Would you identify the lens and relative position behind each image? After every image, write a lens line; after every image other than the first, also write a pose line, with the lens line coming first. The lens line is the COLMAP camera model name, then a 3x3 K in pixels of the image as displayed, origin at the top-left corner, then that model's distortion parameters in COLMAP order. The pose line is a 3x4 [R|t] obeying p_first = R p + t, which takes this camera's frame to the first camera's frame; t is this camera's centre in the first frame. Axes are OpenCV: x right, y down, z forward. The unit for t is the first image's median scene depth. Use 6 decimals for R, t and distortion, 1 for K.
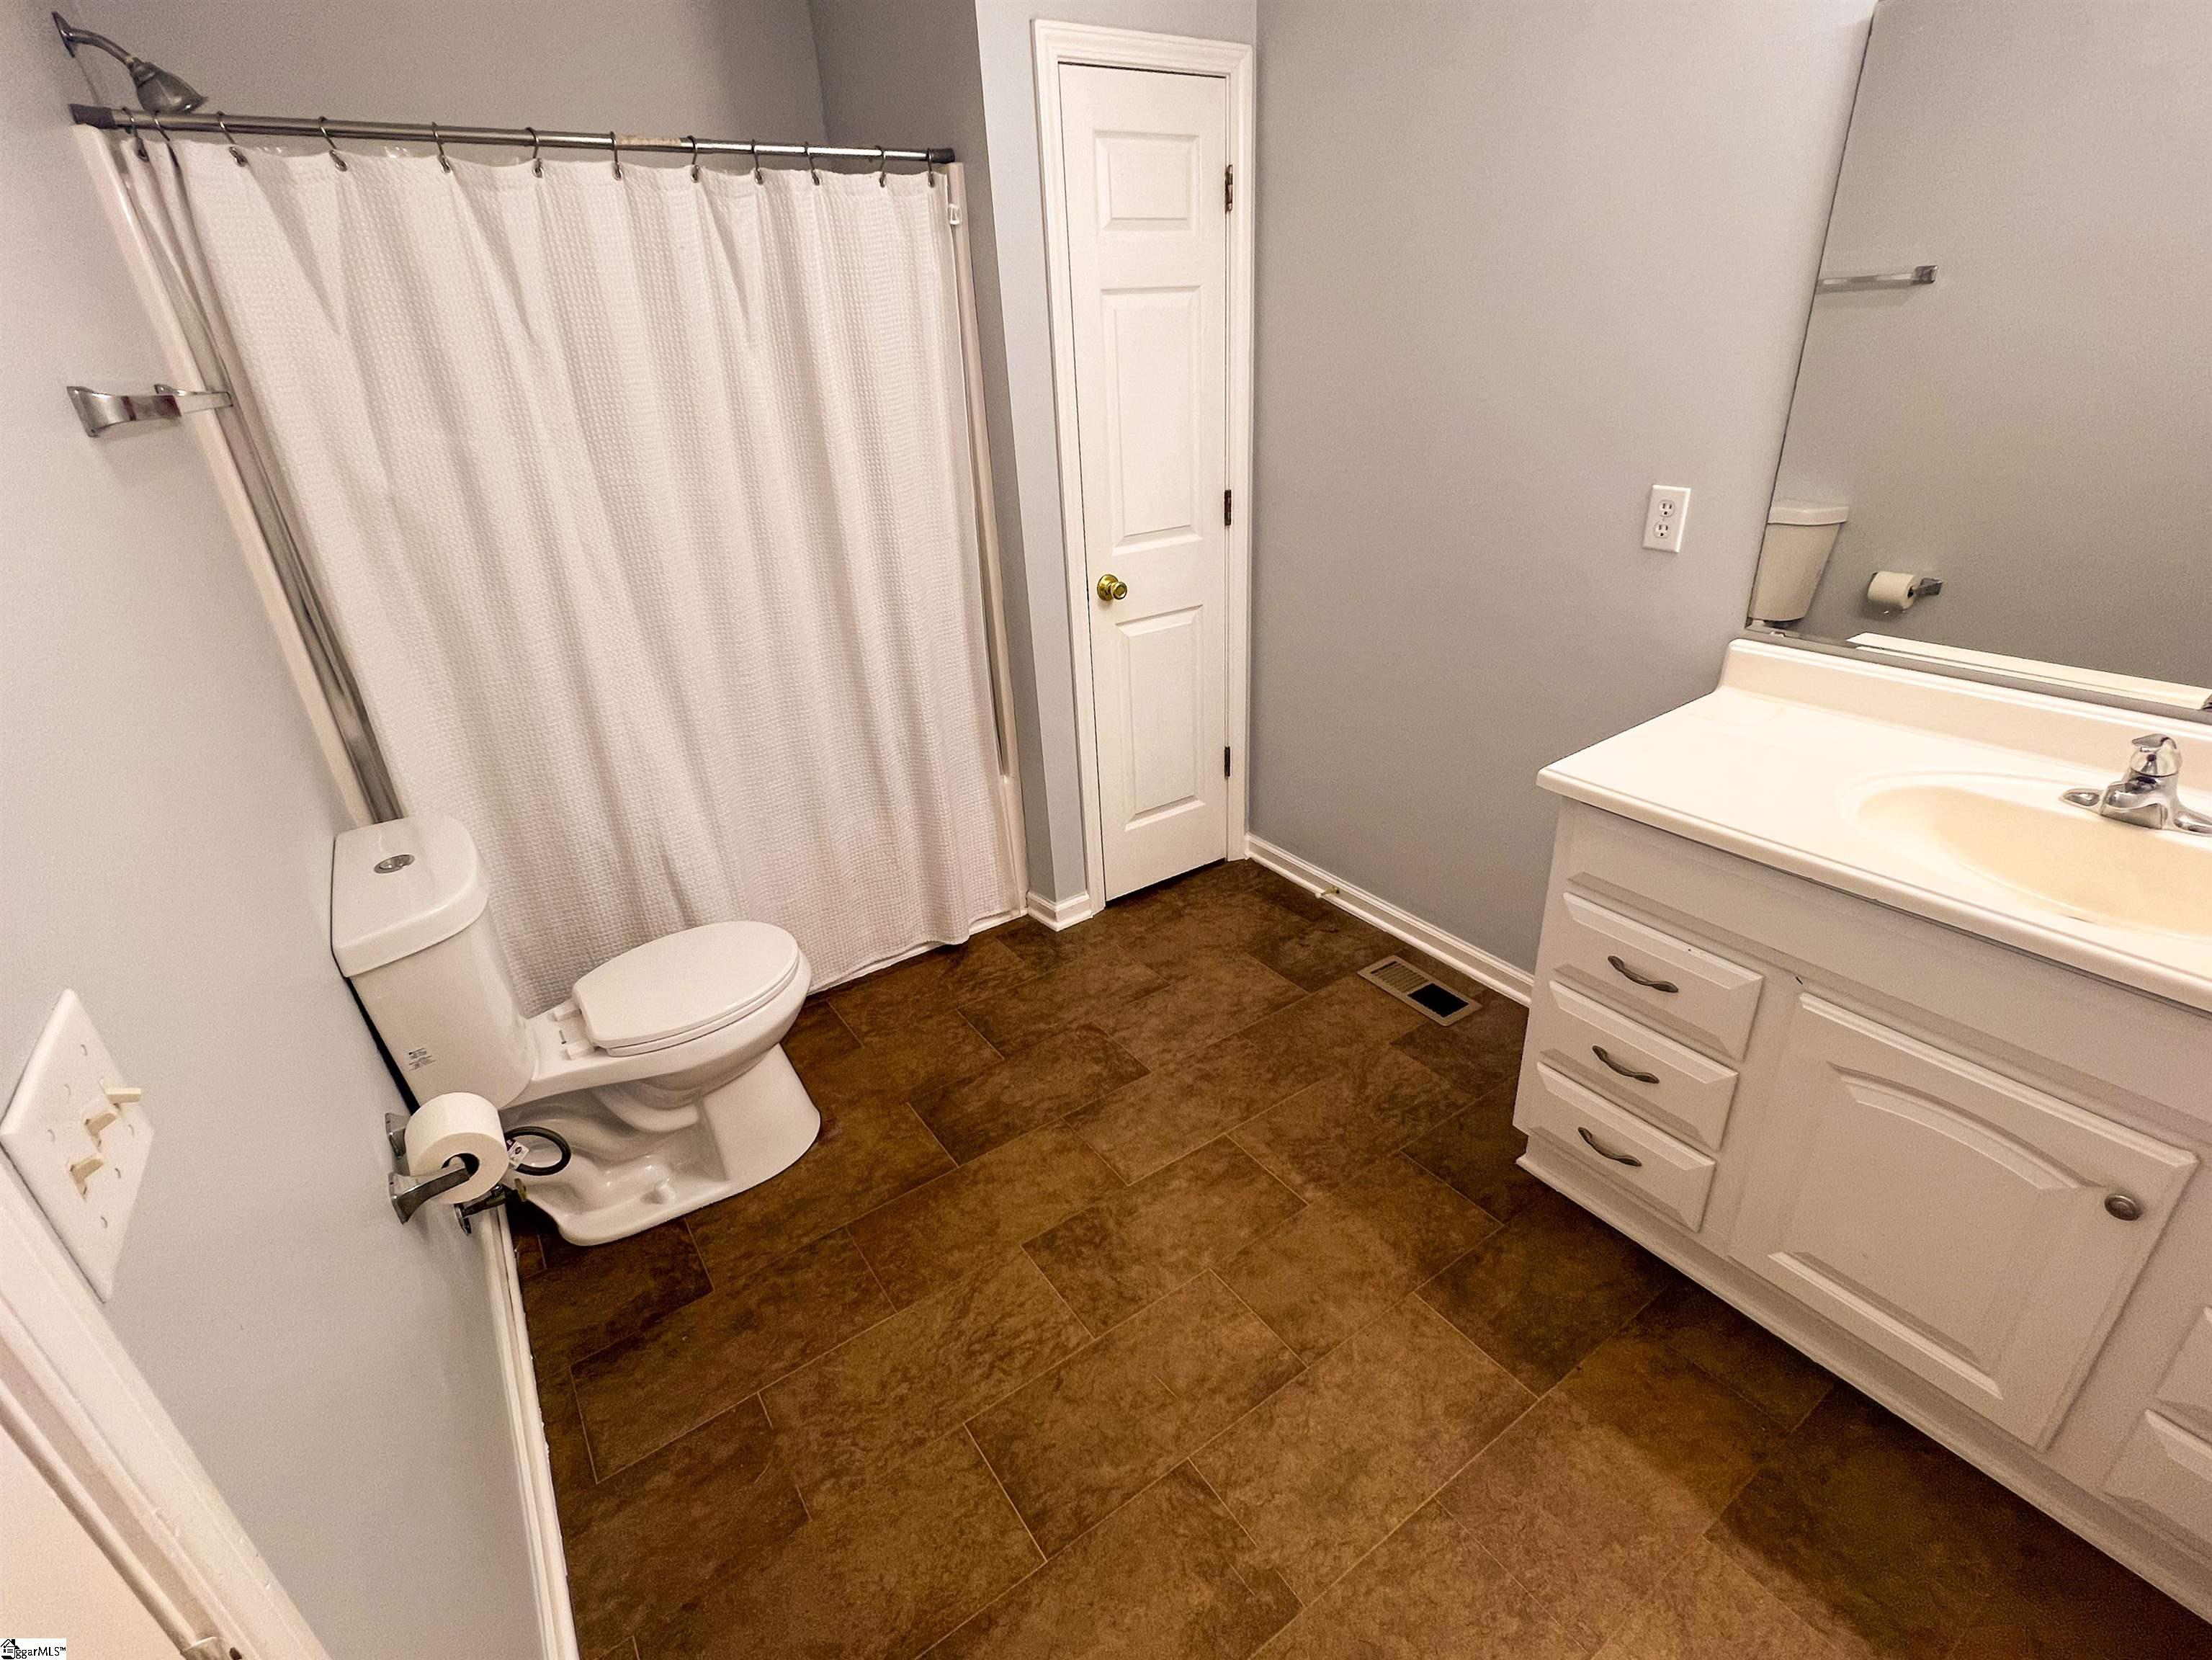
lens RADIAL K [[1033.3, 0, 1106.9], [0, 1033.3, 822.2], [0, 0, 1]] dist [0.000933, 0.000235]
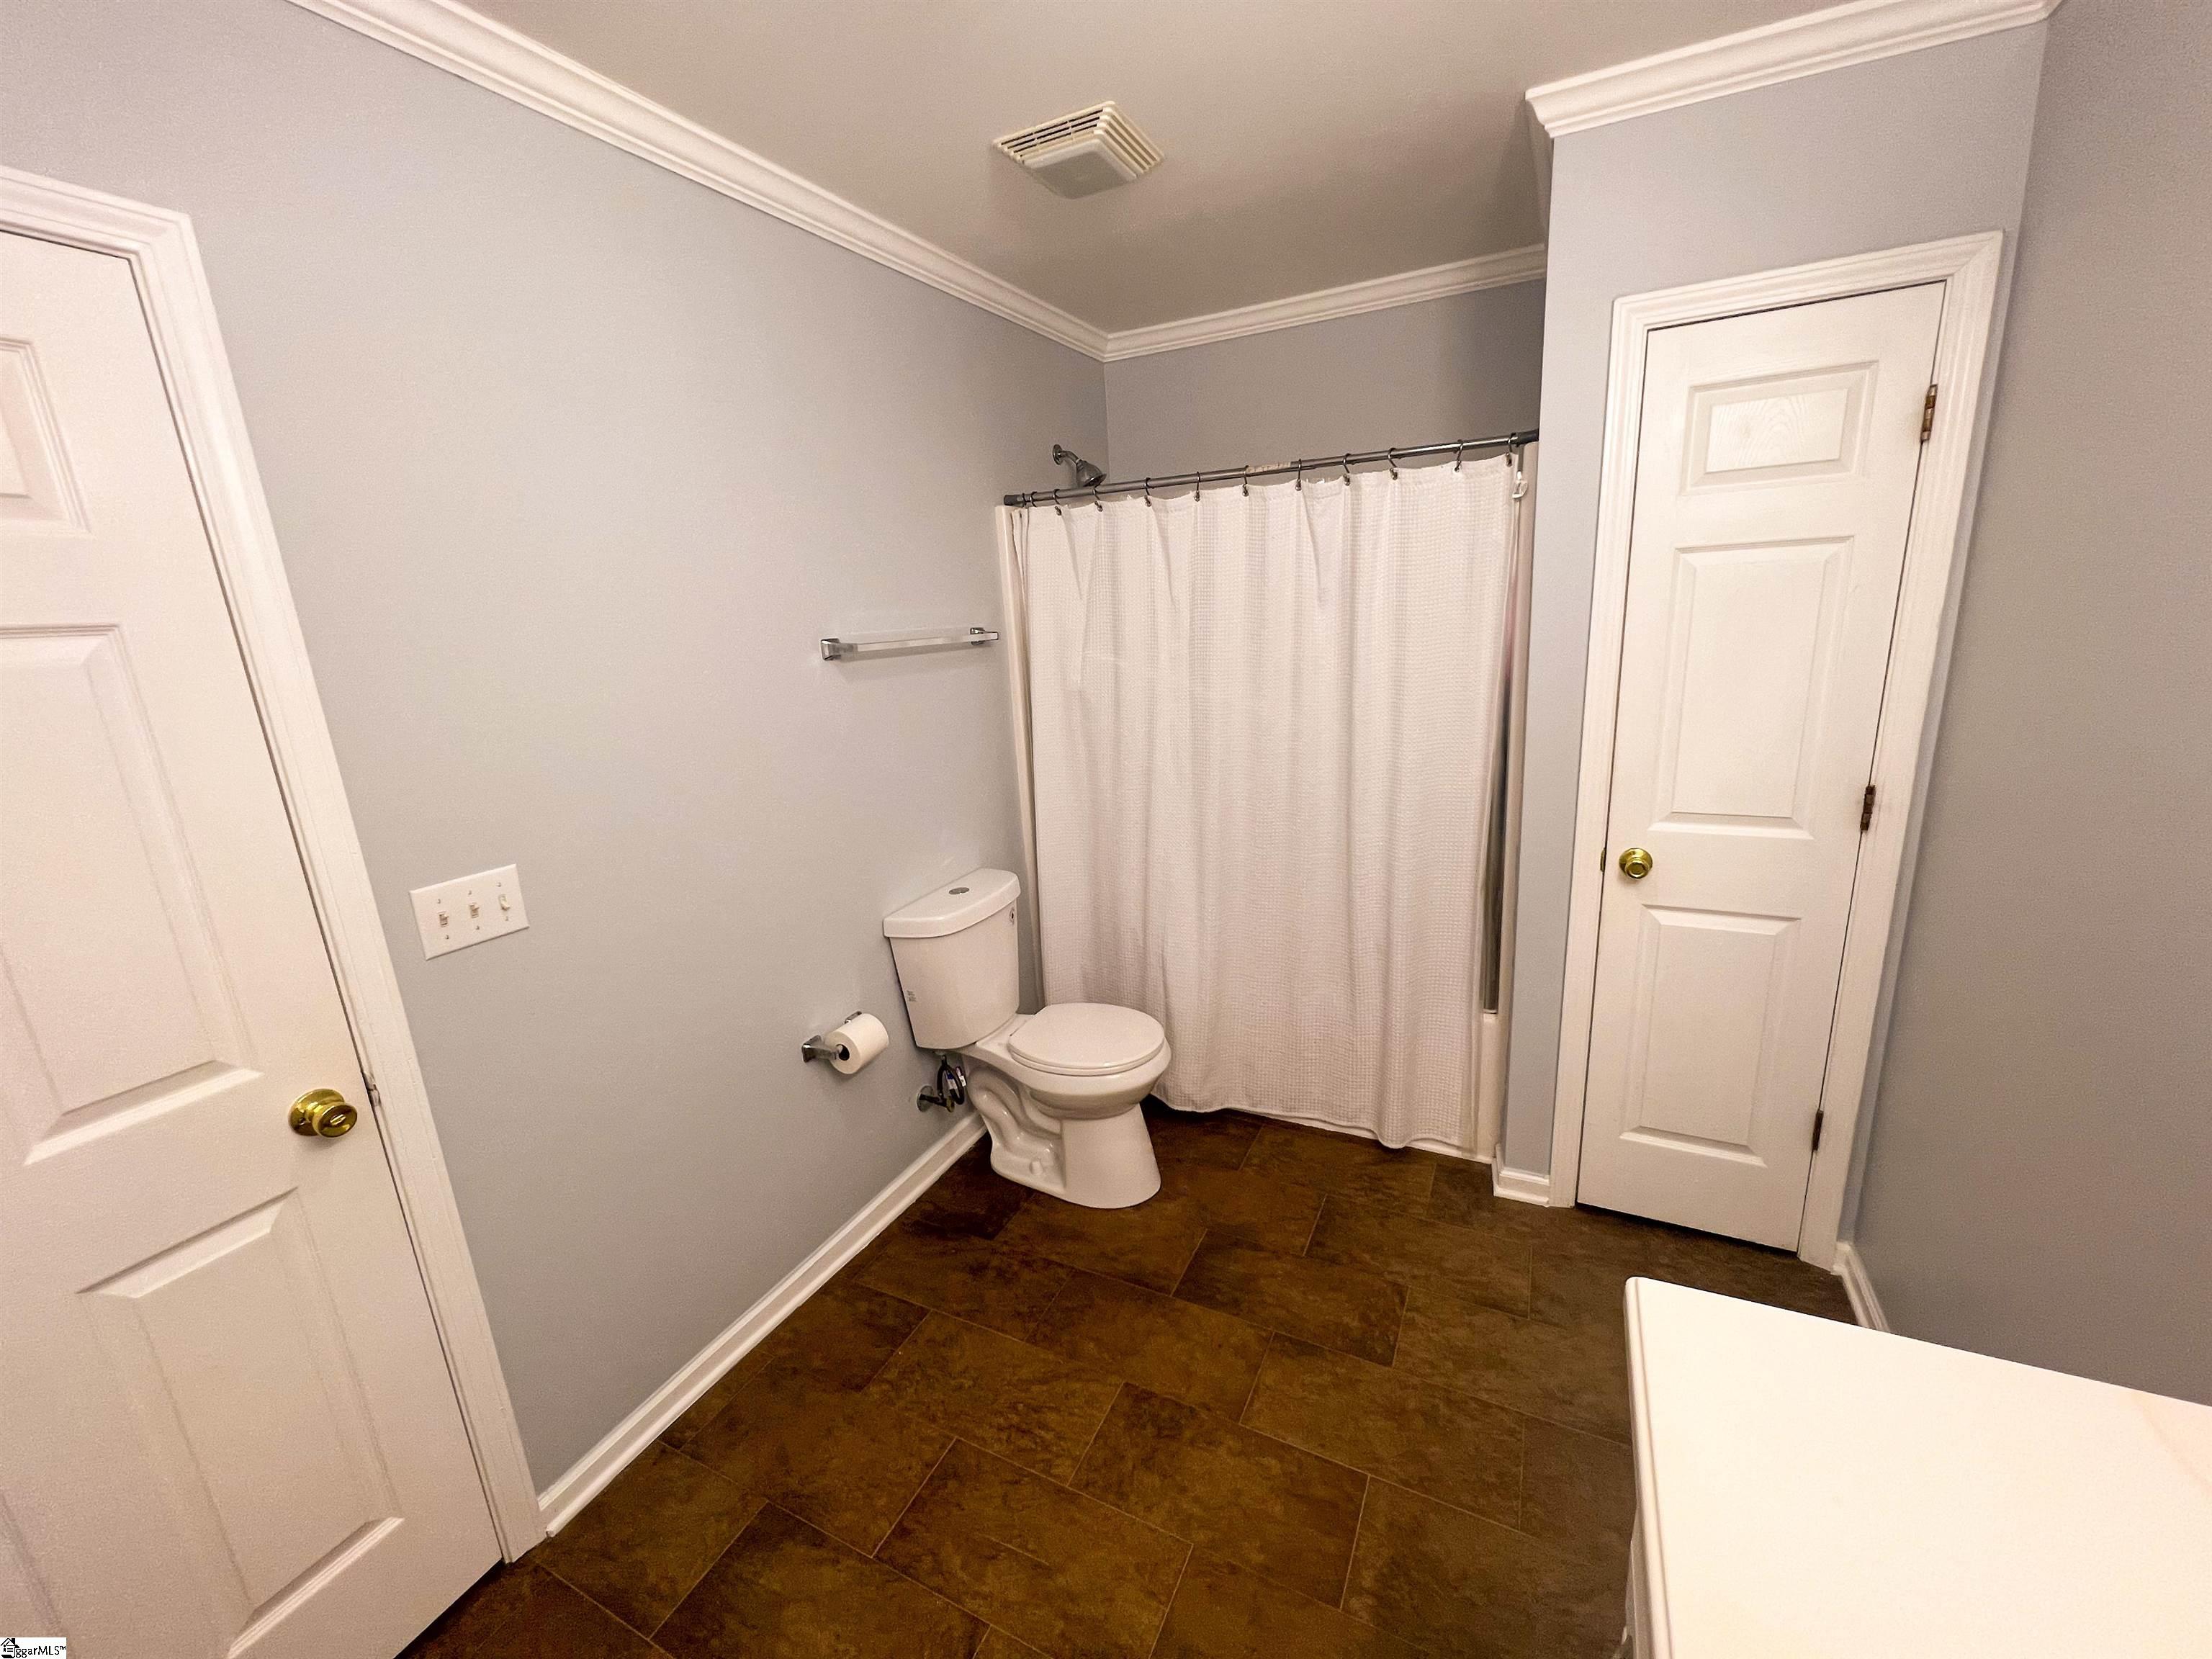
lens RADIAL K [[881.2, 0, 1099.1], [0, 881.2, 824.7], [0, 0, 1]] dist [-0.001897, -0.000075]
pose [[0.487004, 0.231468, -0.842170, 0.543129], [-0.345232, 0.936734, 0.057821, -0.191766], [0.802273, 0.262585, 0.536104, 0.296469]]
